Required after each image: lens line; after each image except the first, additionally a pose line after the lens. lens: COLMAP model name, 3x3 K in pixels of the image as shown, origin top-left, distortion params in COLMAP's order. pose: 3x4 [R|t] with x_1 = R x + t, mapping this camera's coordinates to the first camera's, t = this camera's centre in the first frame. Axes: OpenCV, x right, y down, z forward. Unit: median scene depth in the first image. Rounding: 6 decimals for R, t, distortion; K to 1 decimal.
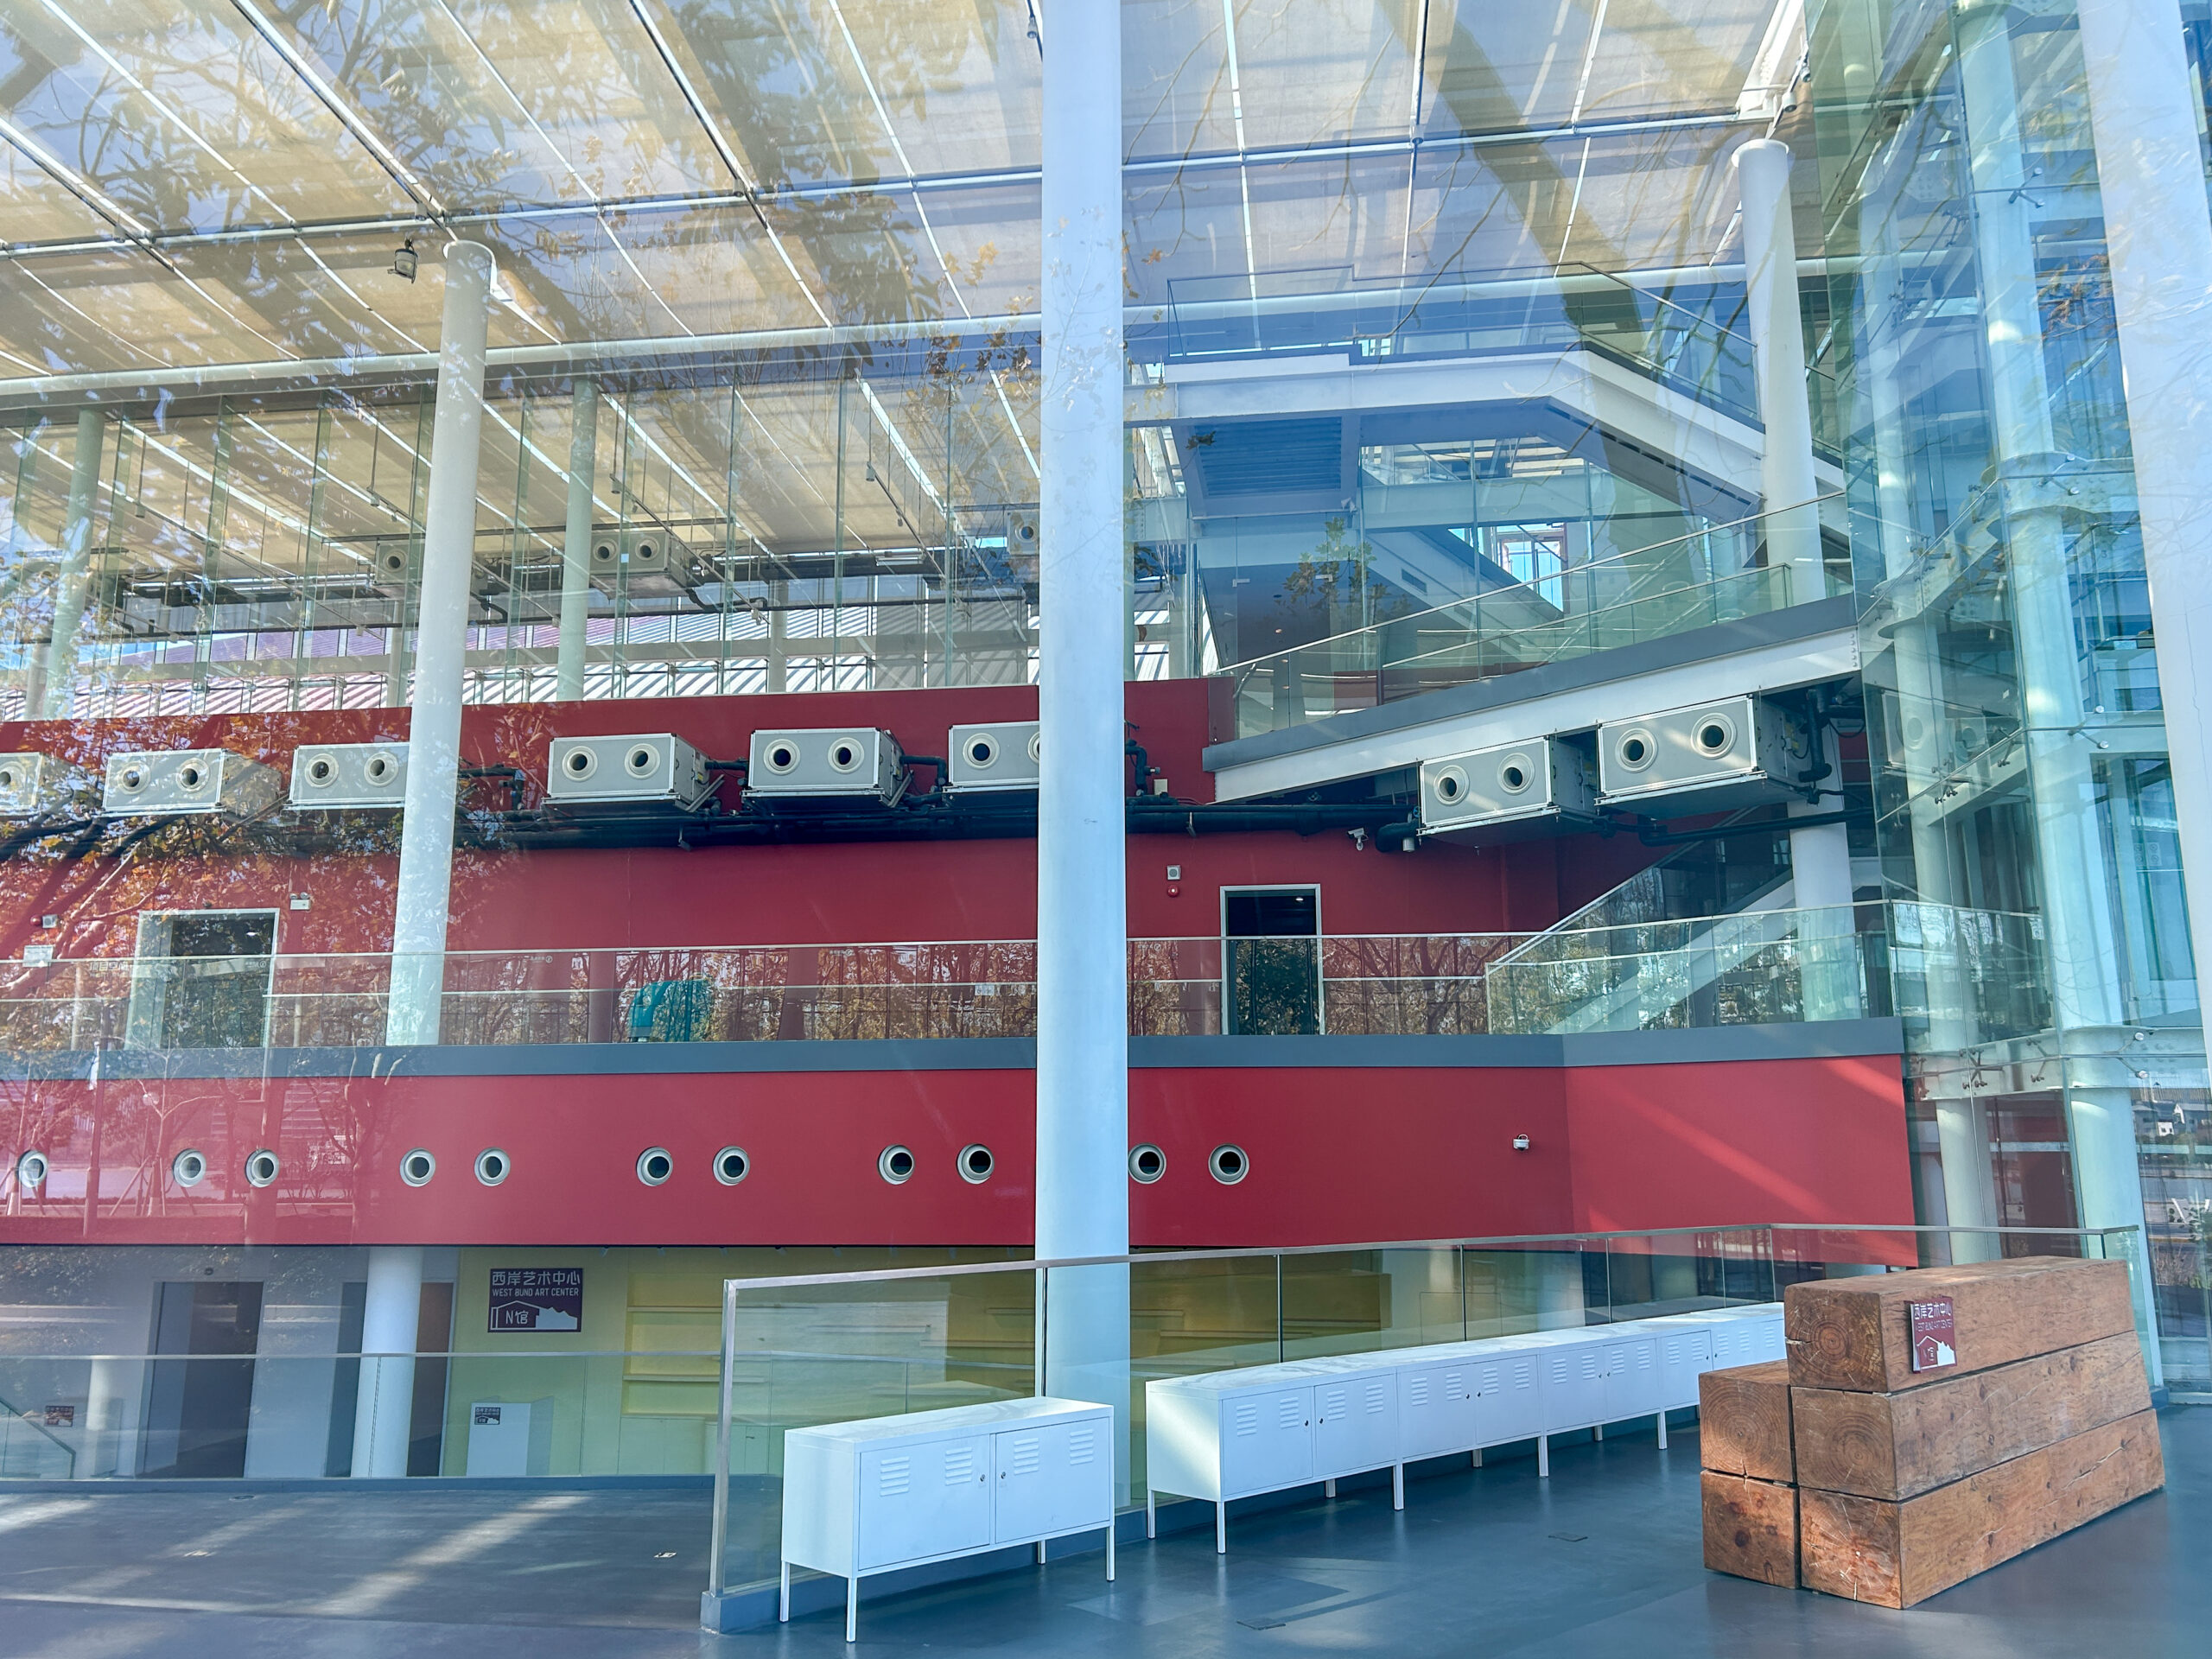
lens RADIAL K [[1690.3, 0, 1087.9], [0, 1690.3, 873.1], [0, 0, 1]] dist [0.049408, -0.054077]
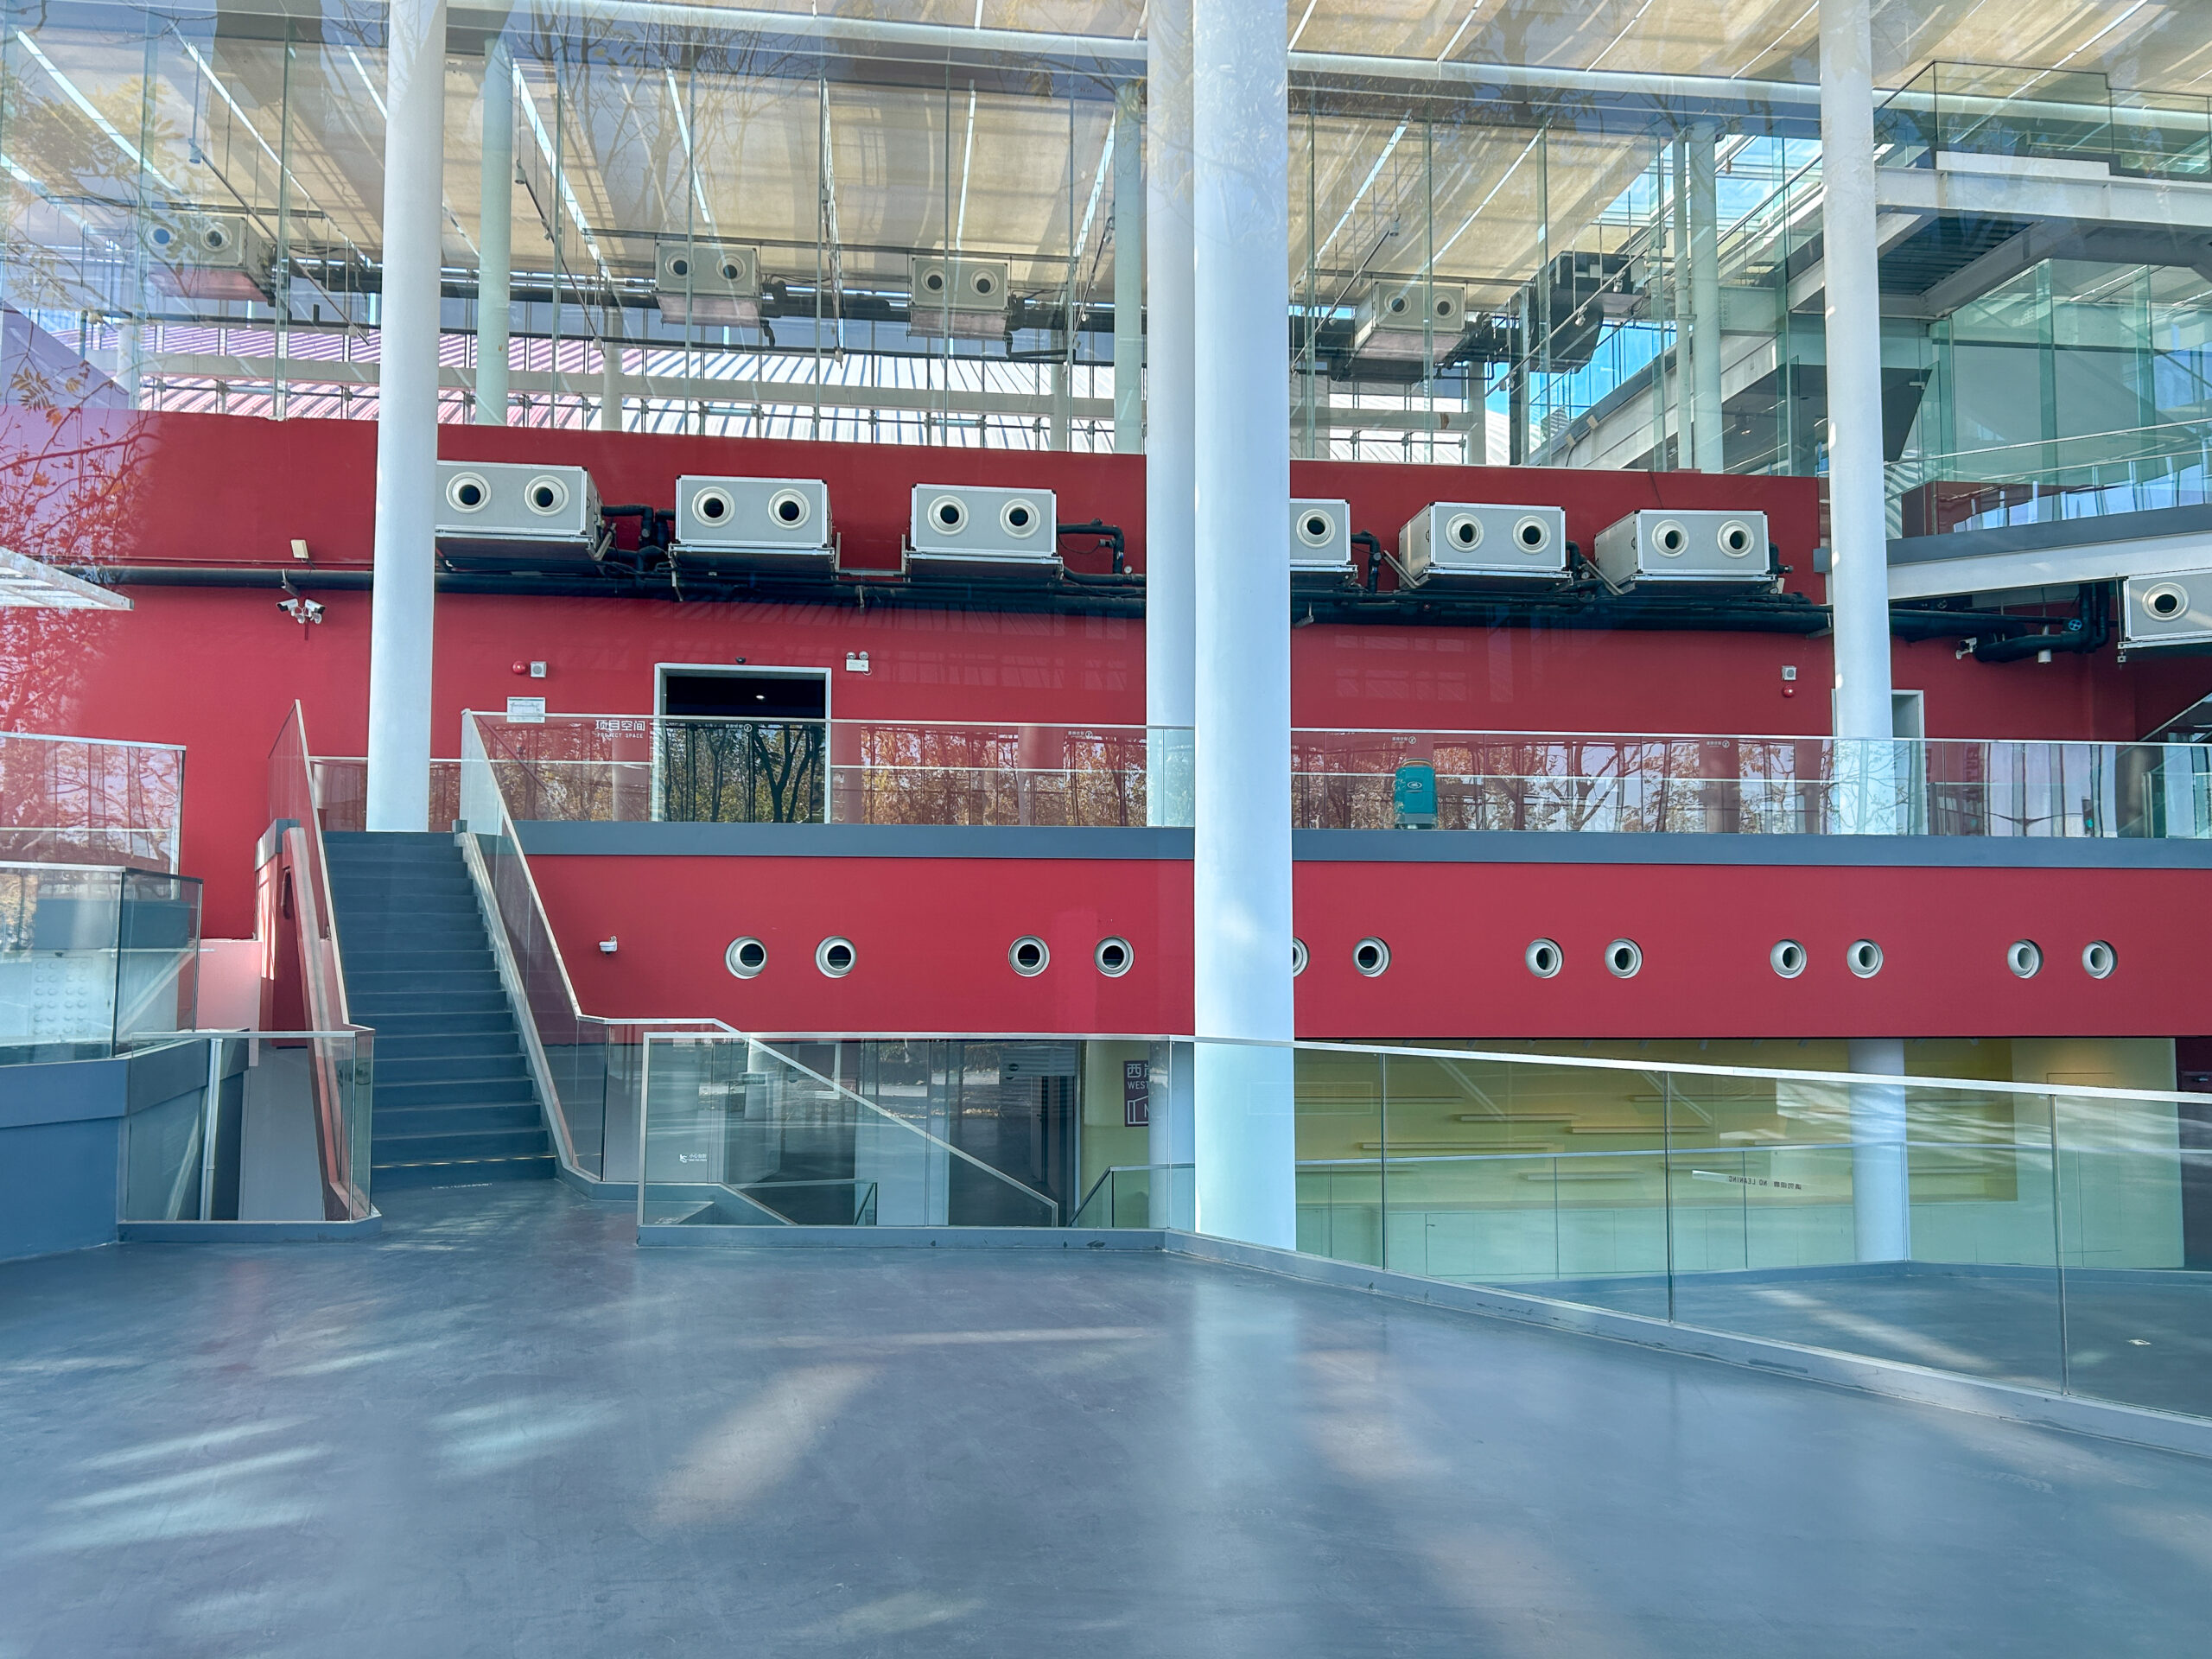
lens RADIAL K [[1690.3, 0, 1114.4], [0, 1690.3, 831.6], [0, 0, 1]] dist [0.049408, -0.054077]
pose [[0.967023, 0.018364, 0.254025, -0.556298], [-0.045000, 0.994025, 0.099447, 0.010865], [-0.250681, -0.107599, 0.962072, 0.098141]]
